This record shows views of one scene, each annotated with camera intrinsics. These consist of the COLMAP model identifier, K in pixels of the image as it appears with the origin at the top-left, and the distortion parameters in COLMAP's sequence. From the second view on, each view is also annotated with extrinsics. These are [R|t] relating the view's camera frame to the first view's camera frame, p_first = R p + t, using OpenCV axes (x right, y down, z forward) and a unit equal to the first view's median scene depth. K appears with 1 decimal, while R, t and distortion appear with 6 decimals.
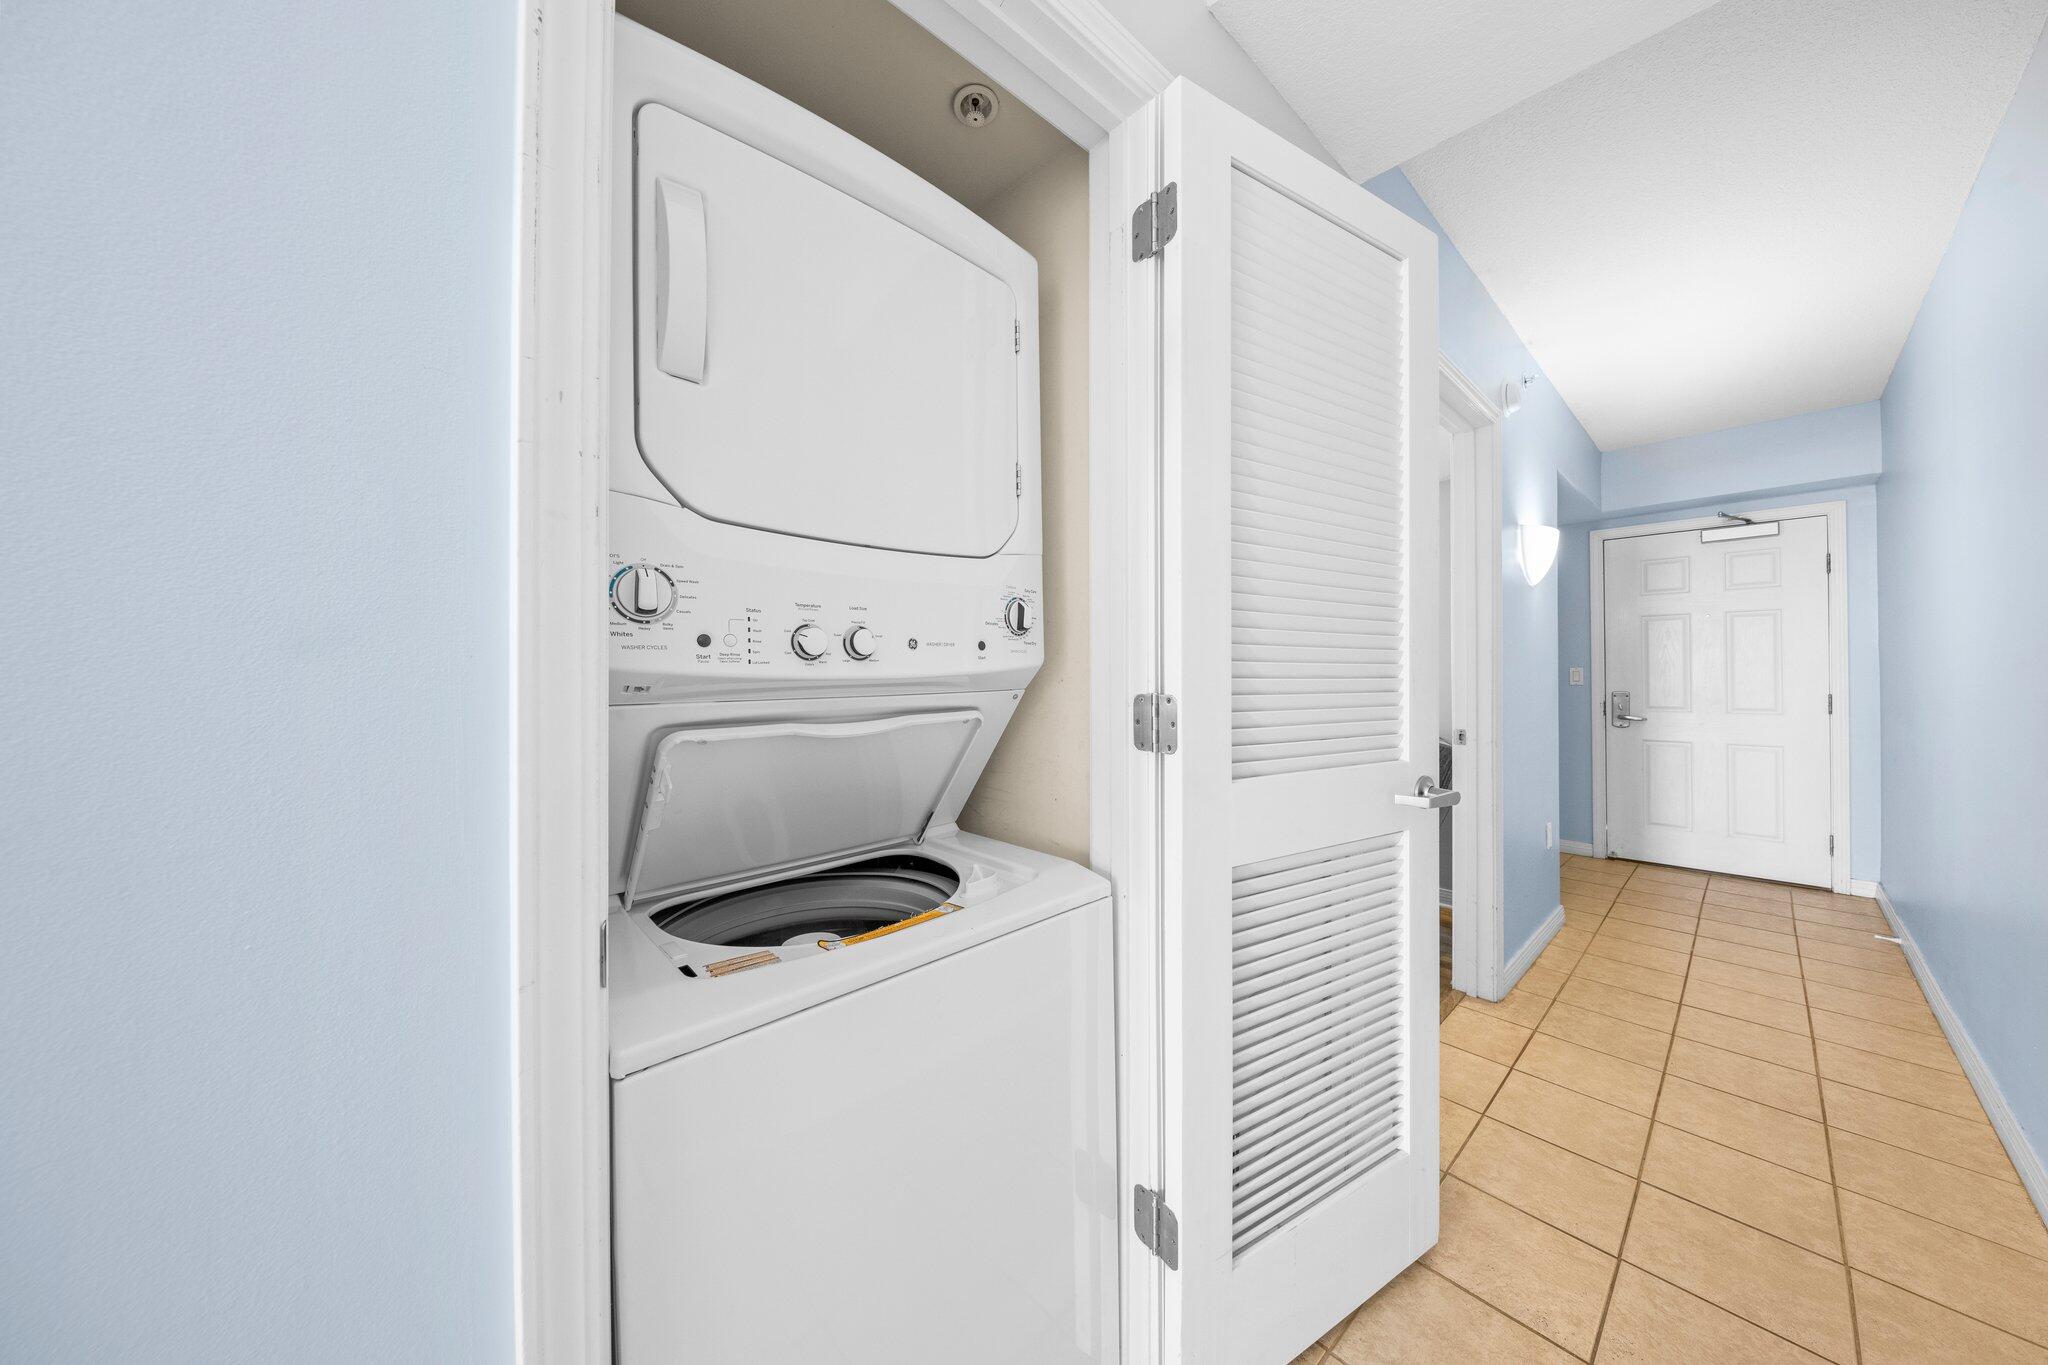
lens RADIAL K [[657.0, 0, 1024.0], [0, 657.0, 682.5], [0, 0, 1]] dist [0.016208, -0.004728]
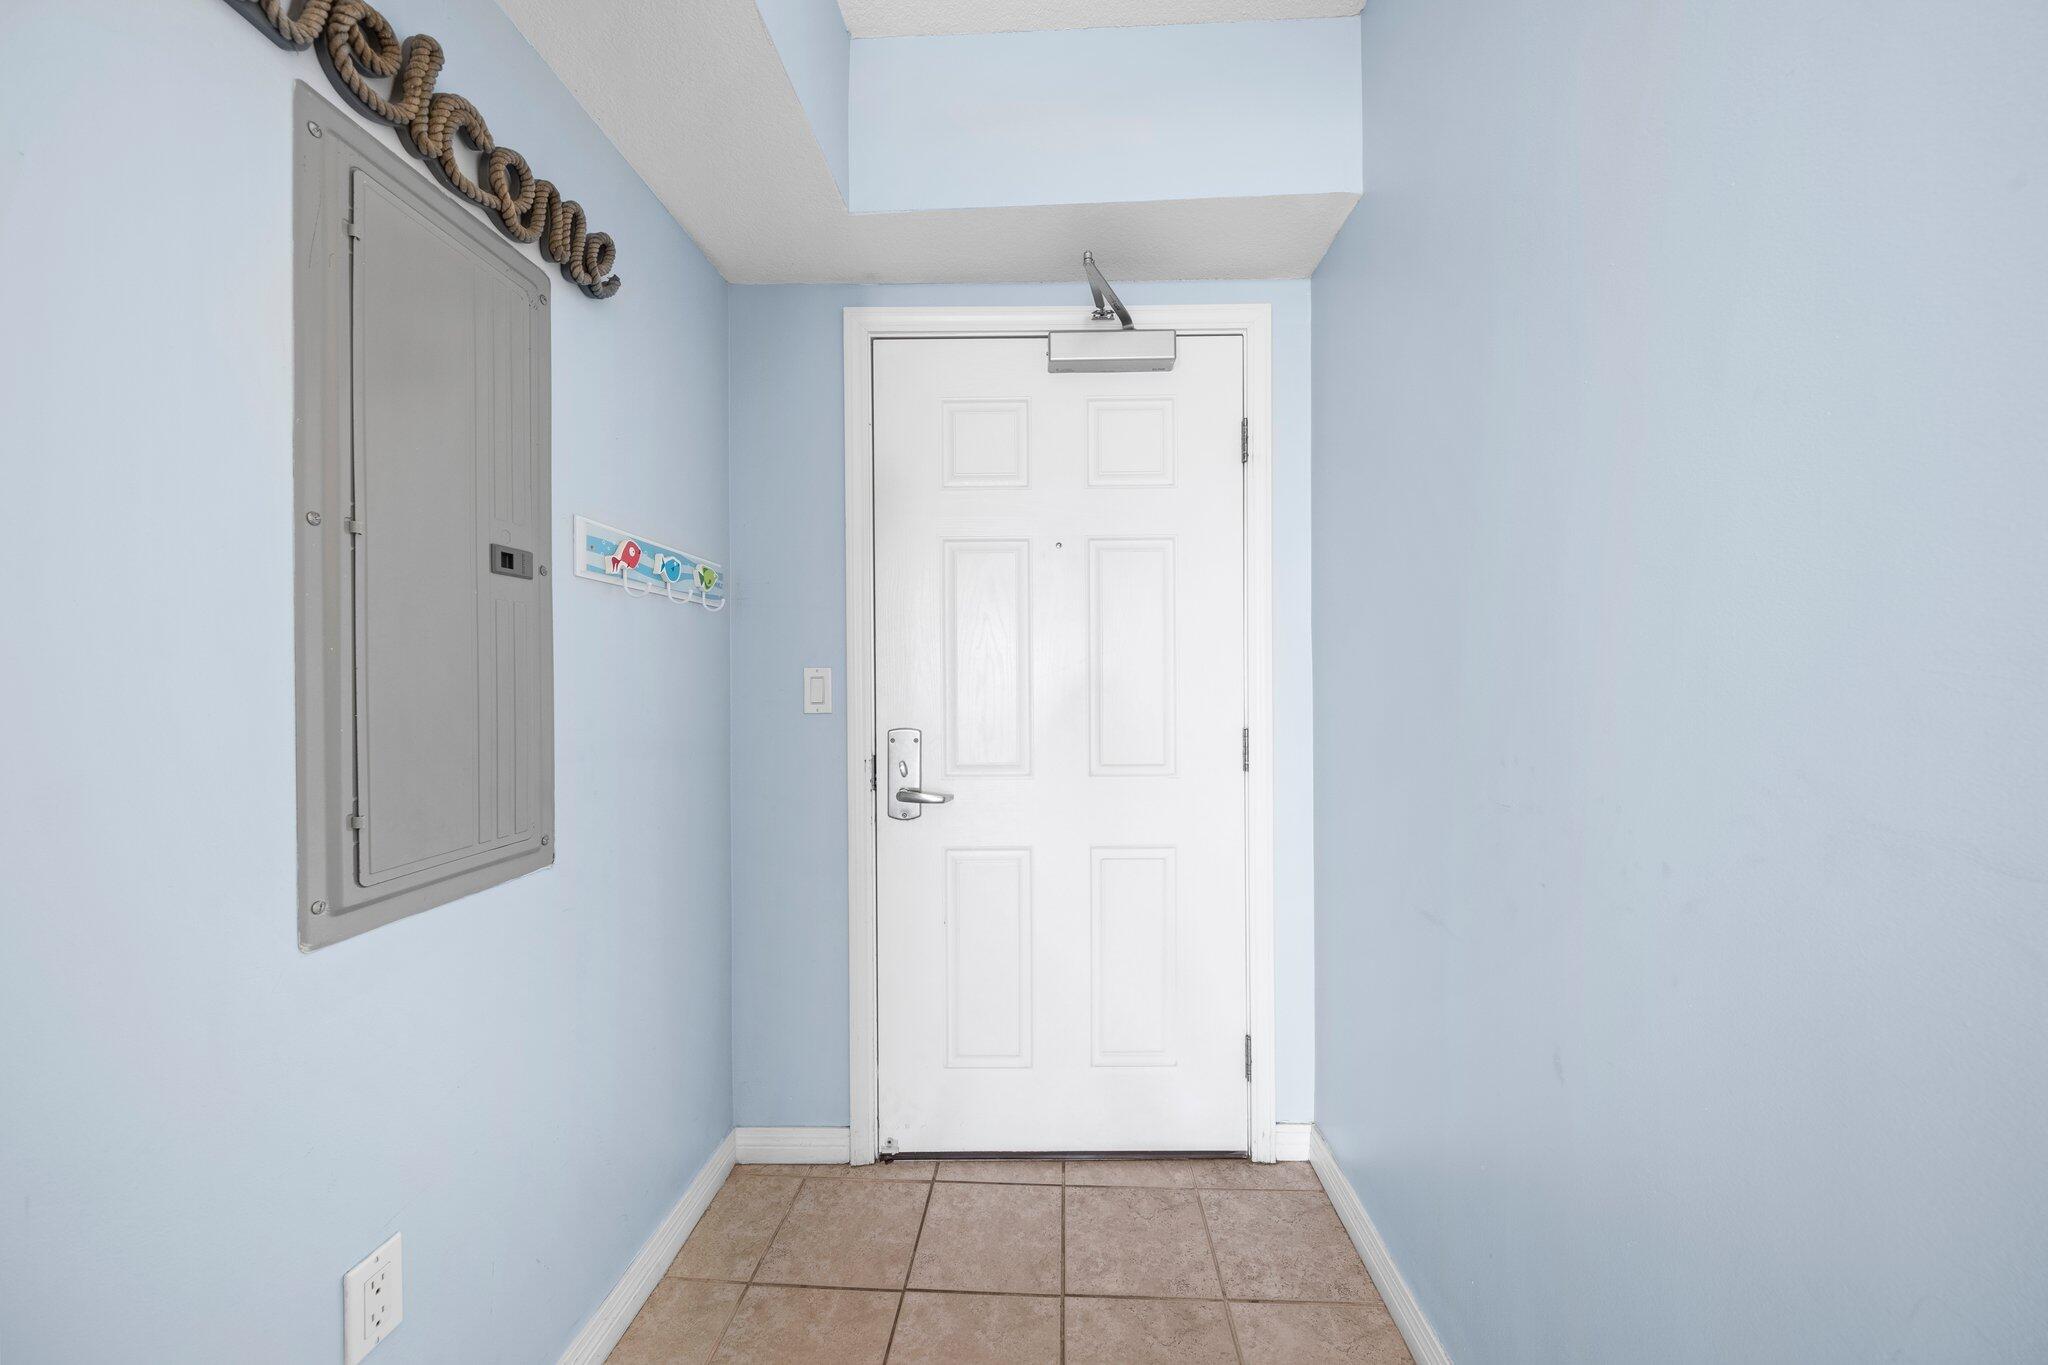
lens RADIAL K [[757.0, 0, 1018.9], [0, 757.0, 679.9], [0, 0, 1]] dist [0.013799, -0.006254]
pose [[0.621450, 0.008857, 0.783404, 0.610467], [0.005325, 0.999865, -0.015528, -0.007451], [-0.783436, 0.013821, 0.621319, 0.691536]]
